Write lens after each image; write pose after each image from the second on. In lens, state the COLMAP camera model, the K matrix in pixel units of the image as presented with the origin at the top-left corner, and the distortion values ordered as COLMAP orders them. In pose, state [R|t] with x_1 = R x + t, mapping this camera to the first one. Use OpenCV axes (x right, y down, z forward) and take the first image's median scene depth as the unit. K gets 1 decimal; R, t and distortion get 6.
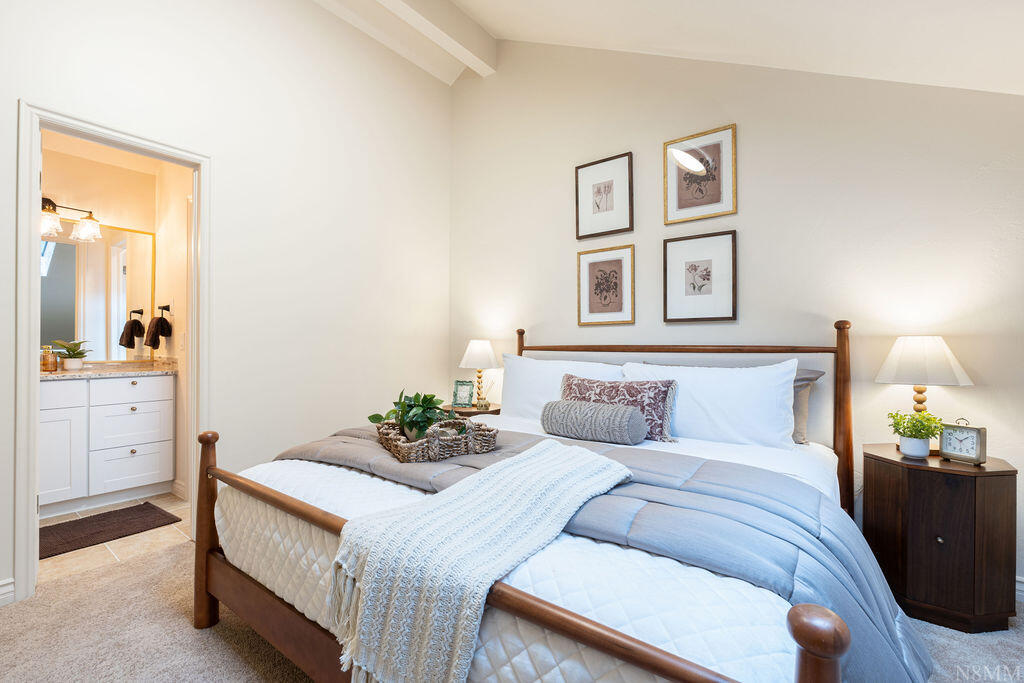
lens RADIAL K [[454.1, 0, 512.0], [0, 454.1, 341.5], [0, 0, 1]] dist [-0.003671, -0.000094]
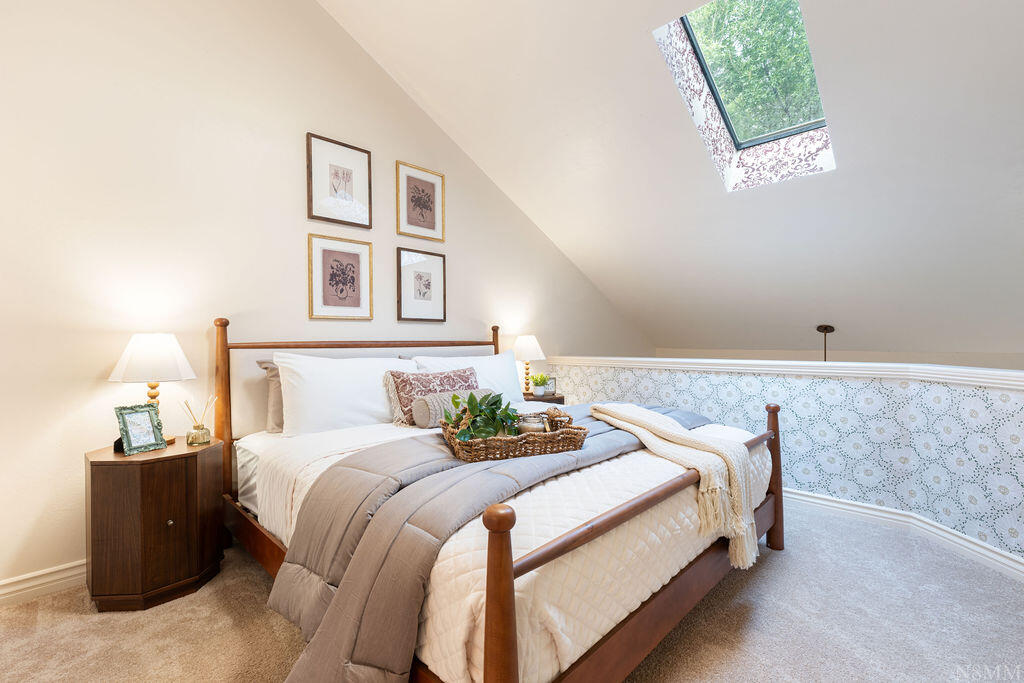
lens RADIAL K [[454.1, 0, 512.0], [0, 454.1, 341.5], [0, 0, 1]] dist [-0.003671, -0.000094]
pose [[0.128459, -0.001713, 0.991713, -0.796658], [-0.001819, 0.999996, 0.001963, 0.007423], [-0.991713, -0.002056, 0.128456, 0.618034]]
